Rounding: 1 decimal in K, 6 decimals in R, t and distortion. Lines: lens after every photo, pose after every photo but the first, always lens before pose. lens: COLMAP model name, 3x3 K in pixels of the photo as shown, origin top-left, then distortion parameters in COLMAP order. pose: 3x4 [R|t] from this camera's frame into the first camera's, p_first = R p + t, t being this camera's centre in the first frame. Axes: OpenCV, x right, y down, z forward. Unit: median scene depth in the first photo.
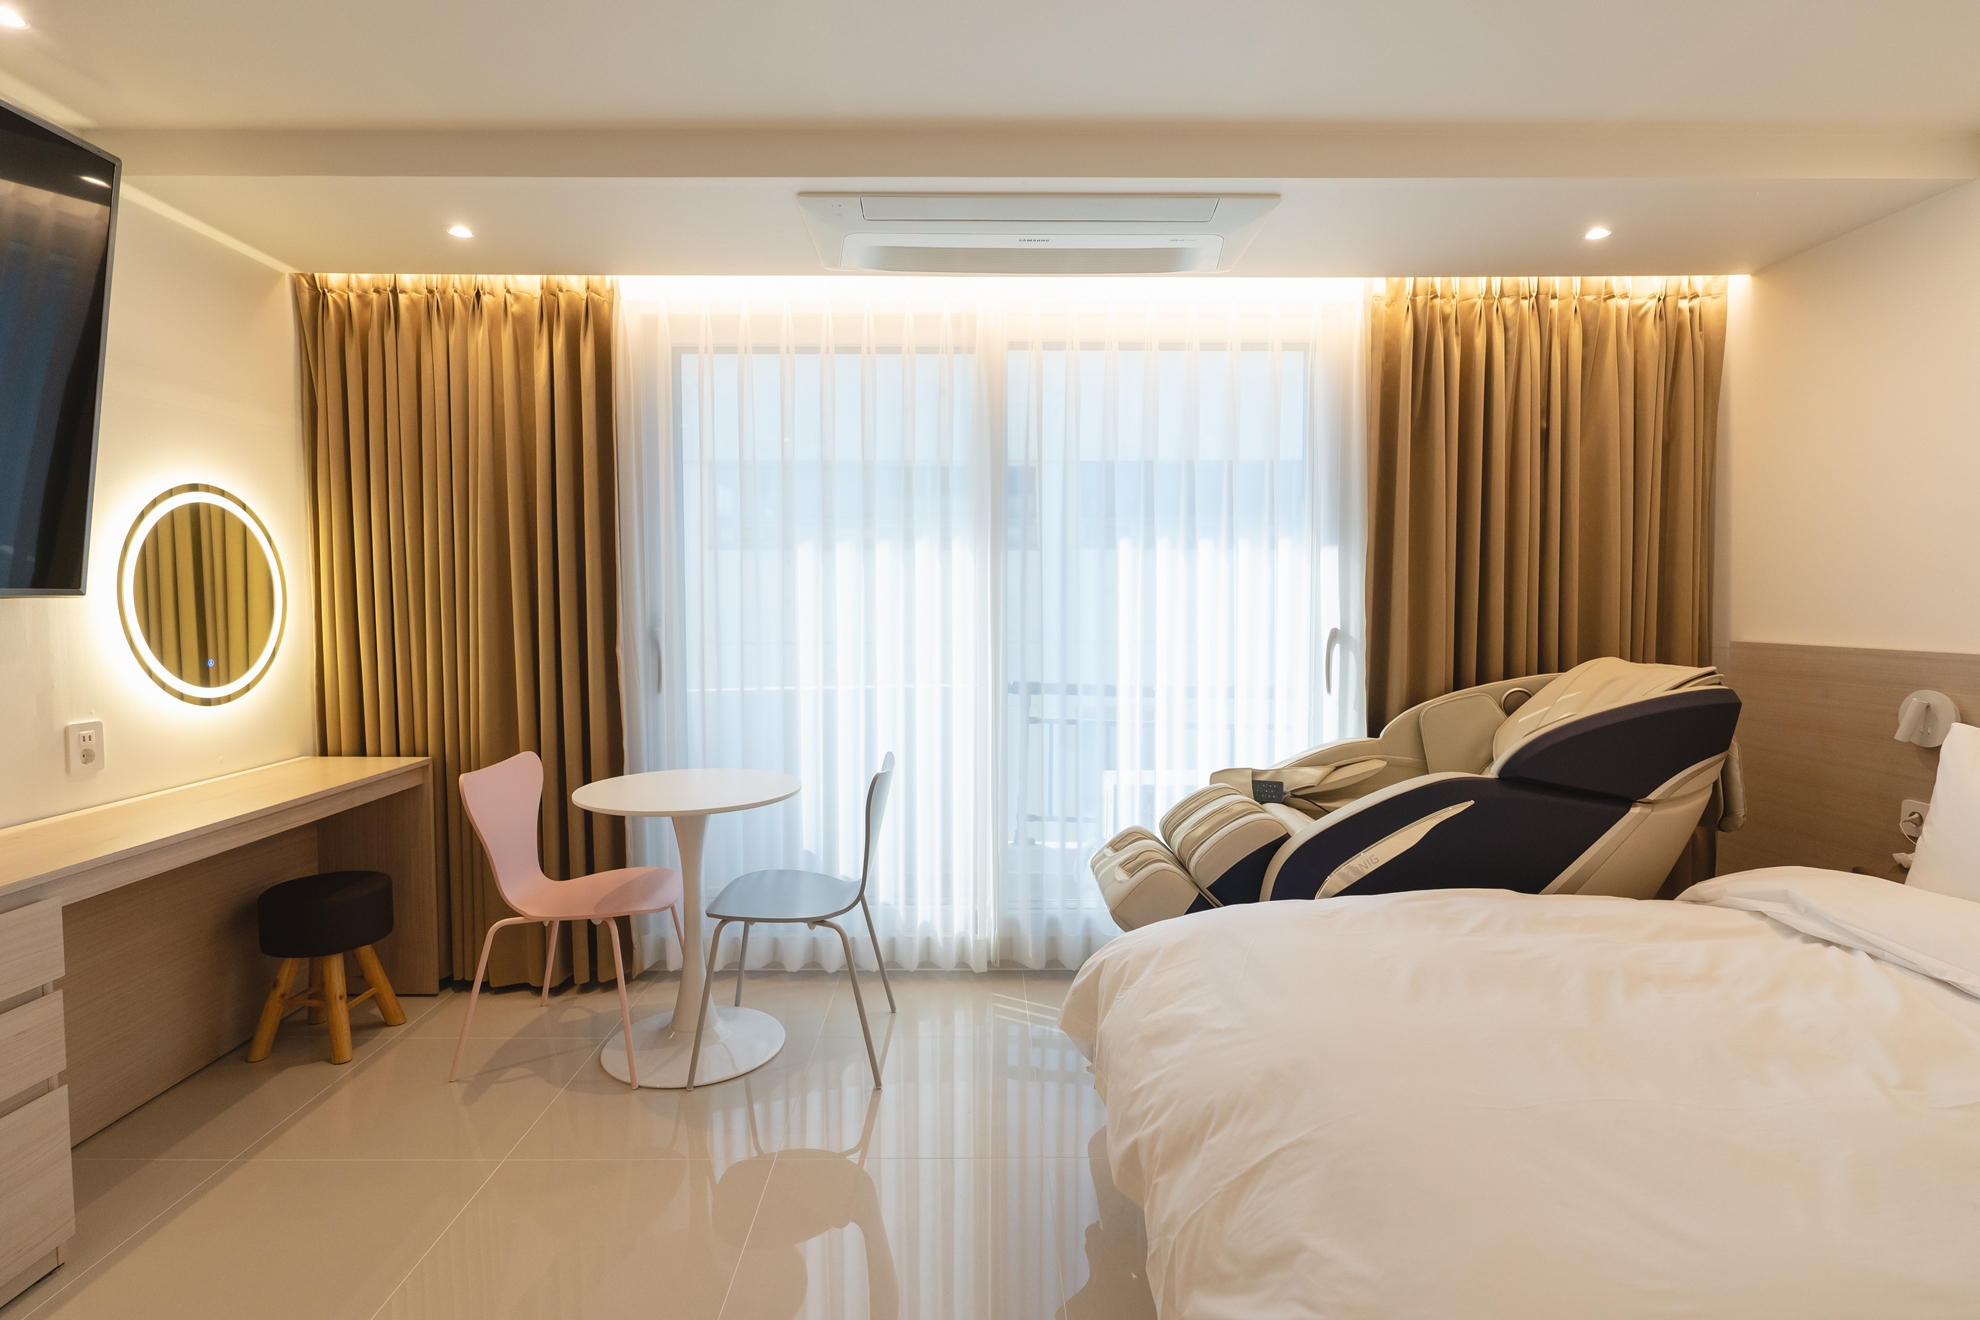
lens RADIAL K [[977.3, 0, 990.0], [0, 977.3, 660.0], [0, 0, 1]] dist [-0.000840, 0.000714]
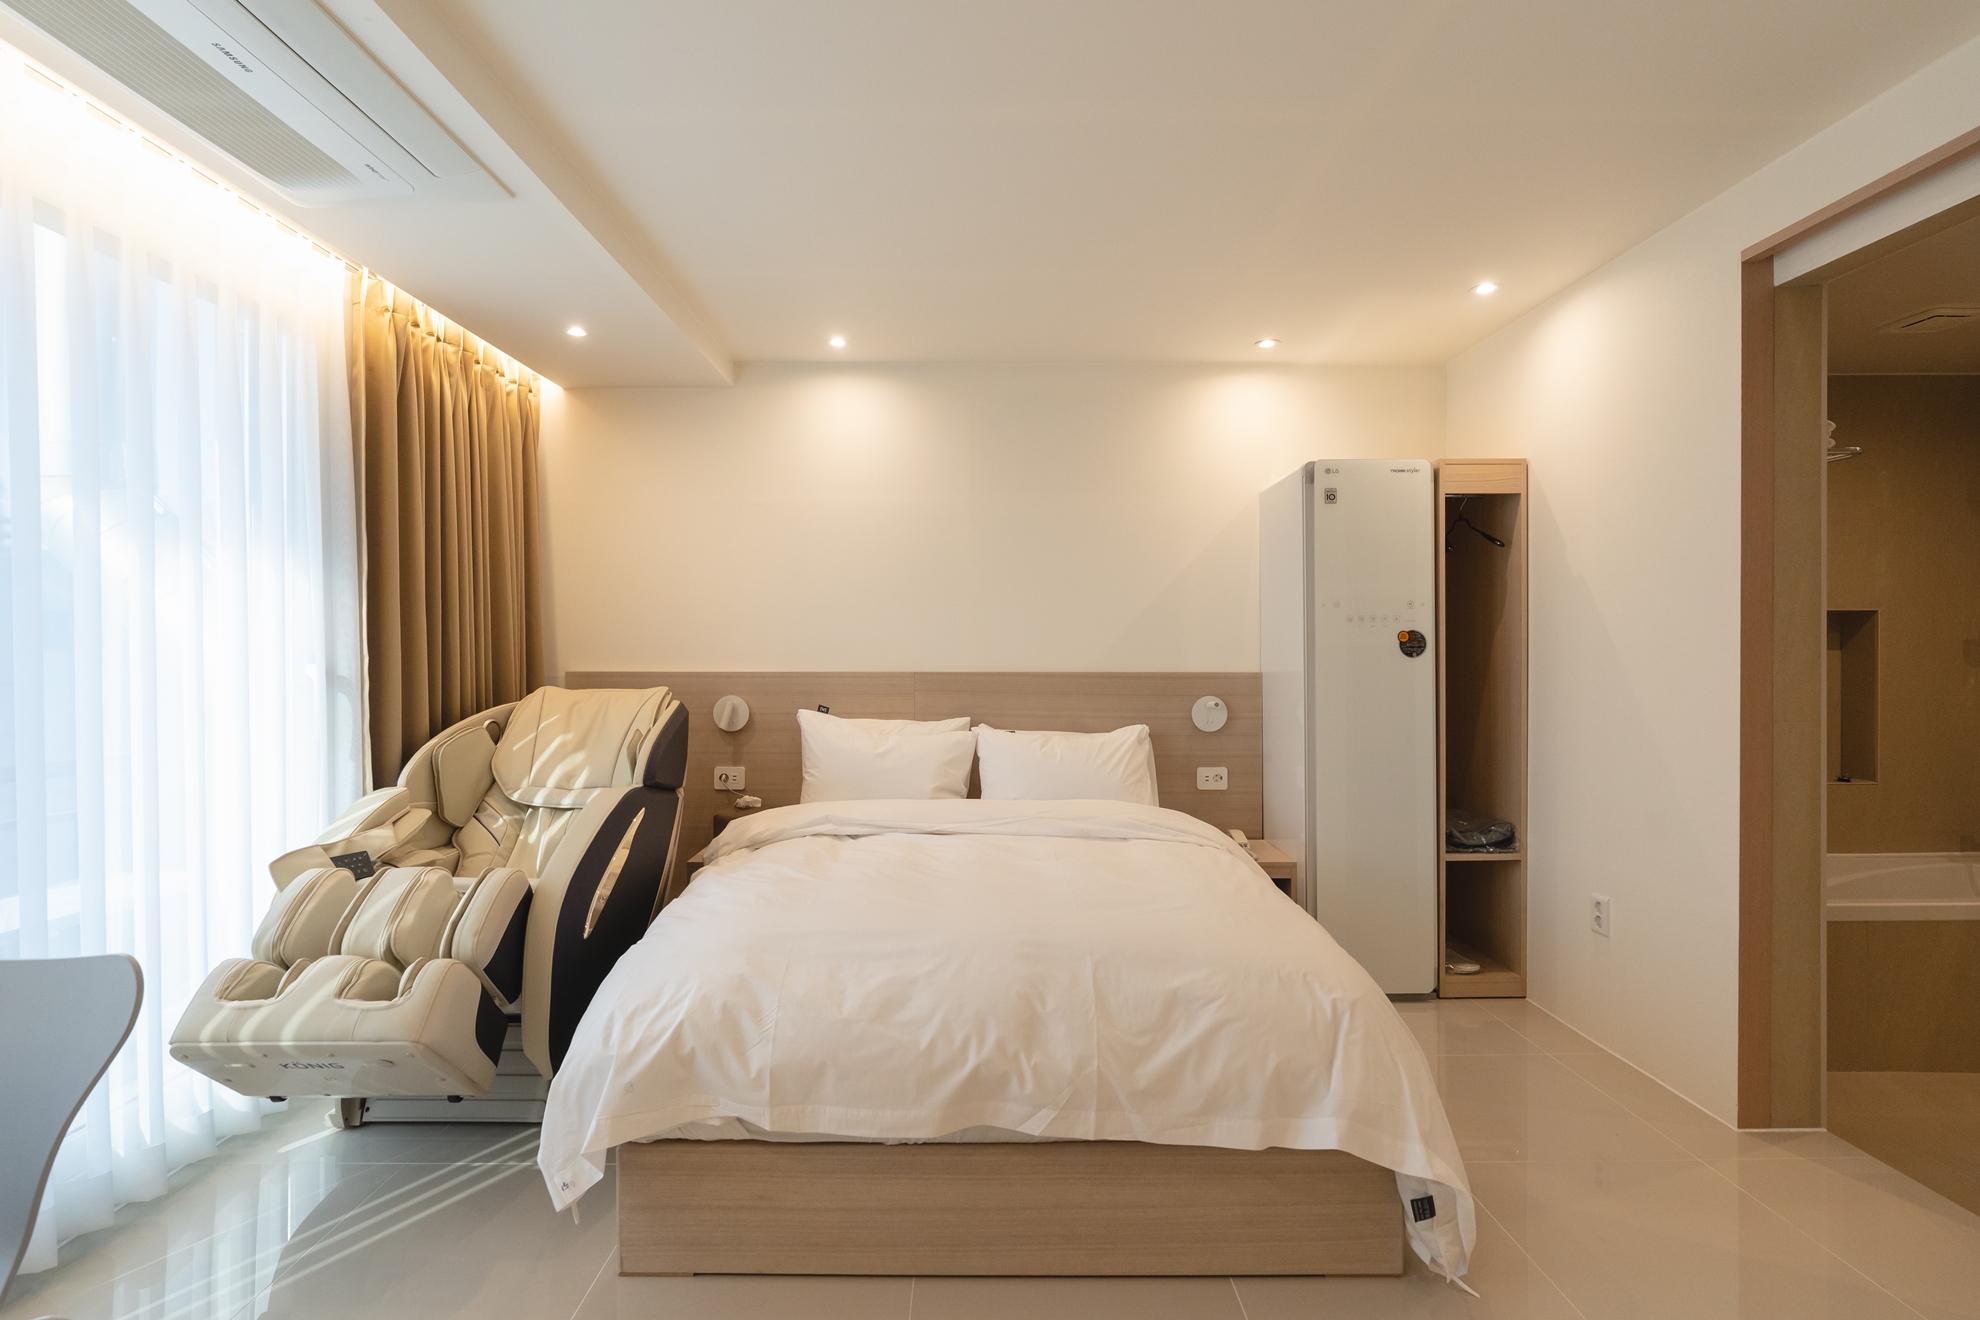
lens RADIAL K [[970.7, 0, 990.0], [0, 970.7, 660.0], [0, 0, 1]] dist [-0.007709, -0.000327]
pose [[0.003619, -0.006570, 0.999972, -0.505655], [0.060217, 0.998165, 0.006340, -0.009555], [-0.998179, 0.060192, 0.004008, 0.455088]]
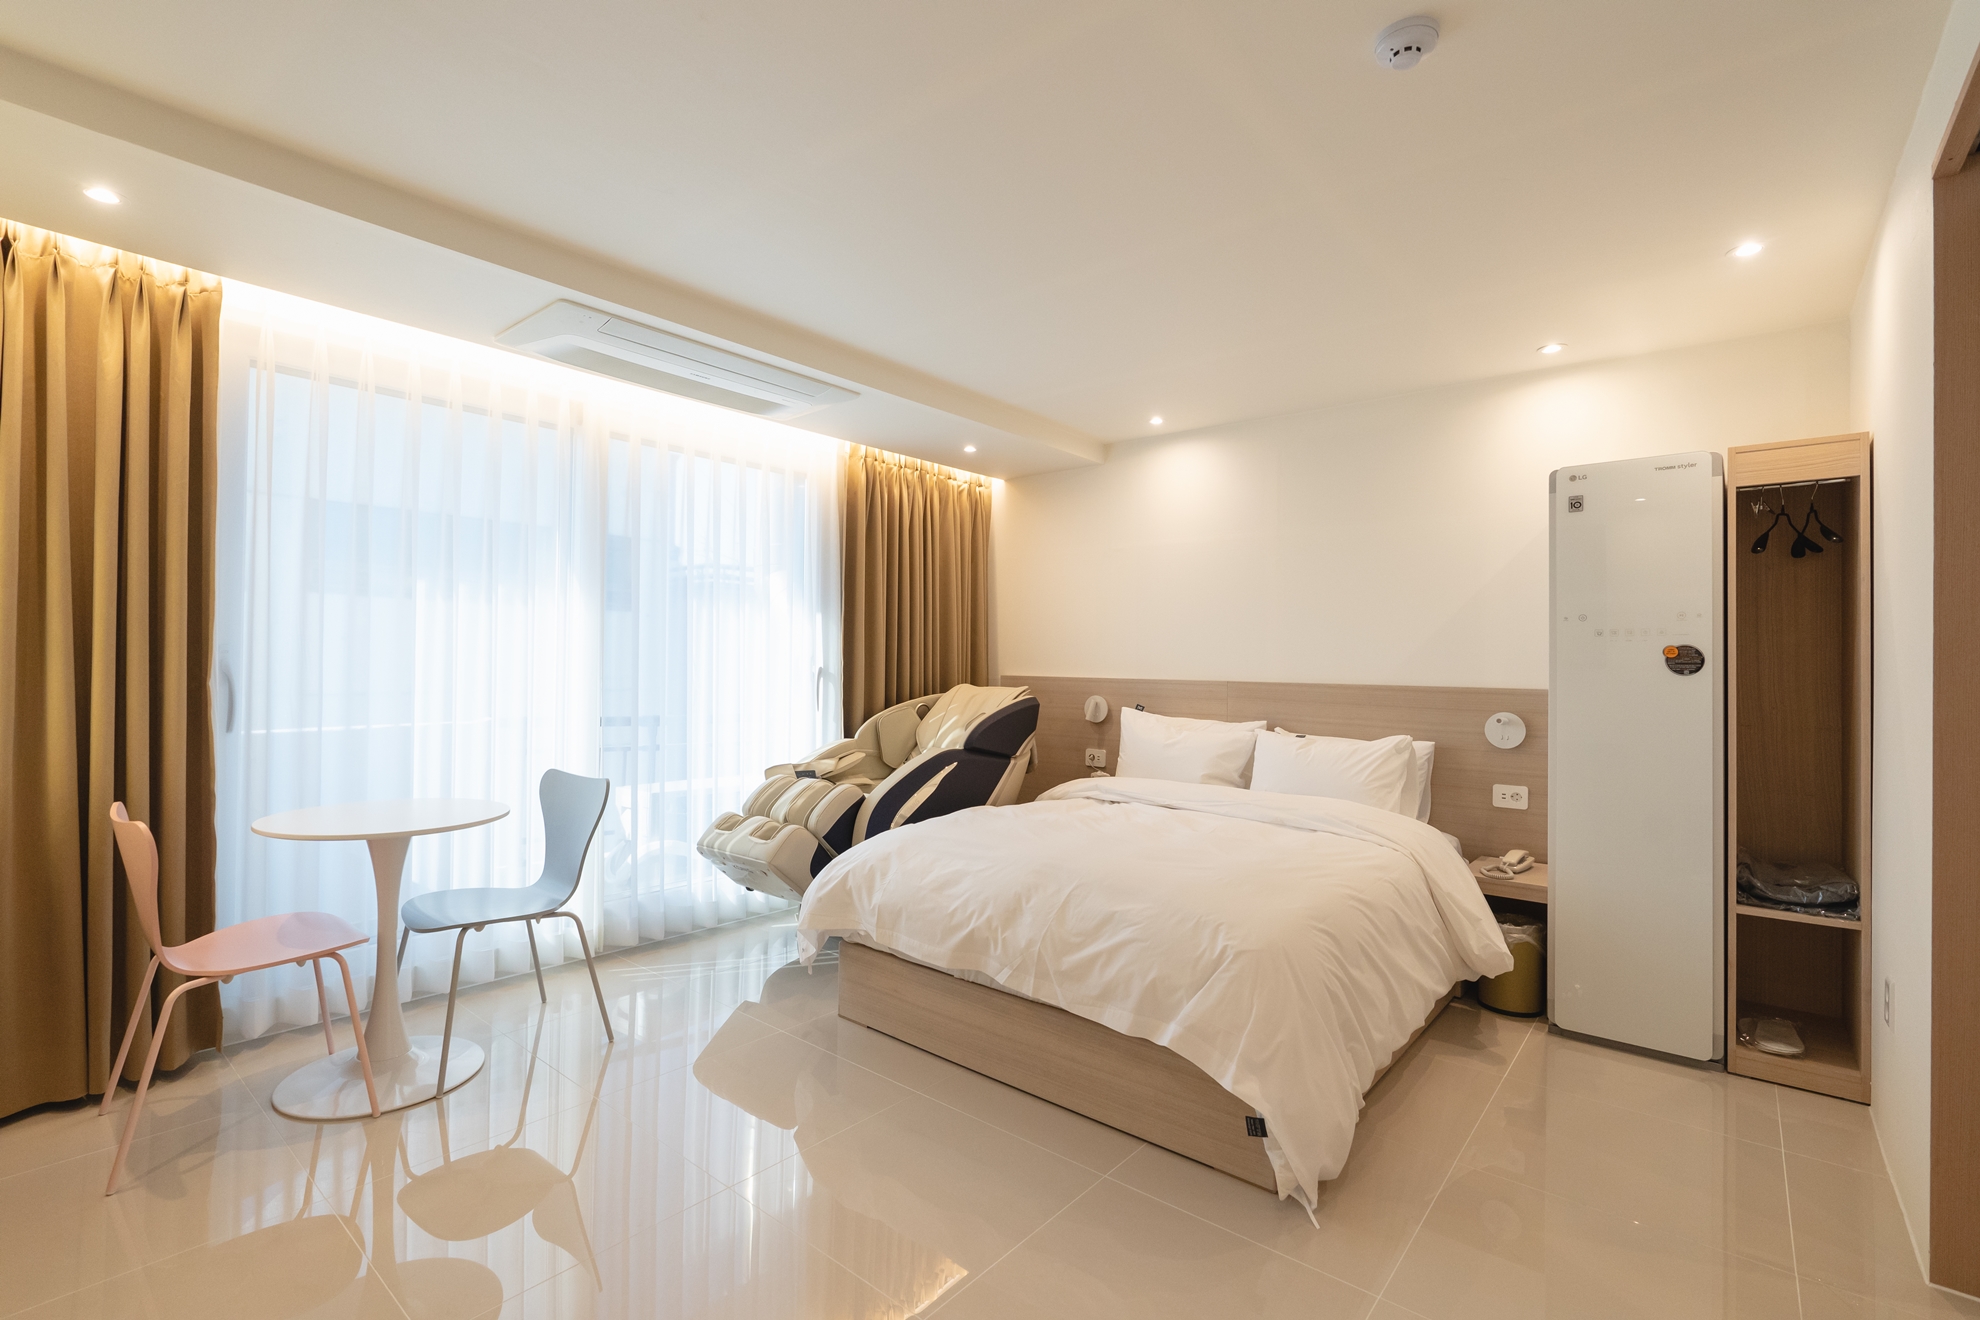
lens RADIAL K [[893.0, 0, 990.0], [0, 893.0, 660.0], [0, 0, 1]] dist [-0.005401, 0.000190]
pose [[0.649481, 0.013702, 0.760254, -0.542055], [0.030905, 0.998536, -0.044398, 0.026443], [-0.759749, 0.052332, 0.648107, -0.074284]]
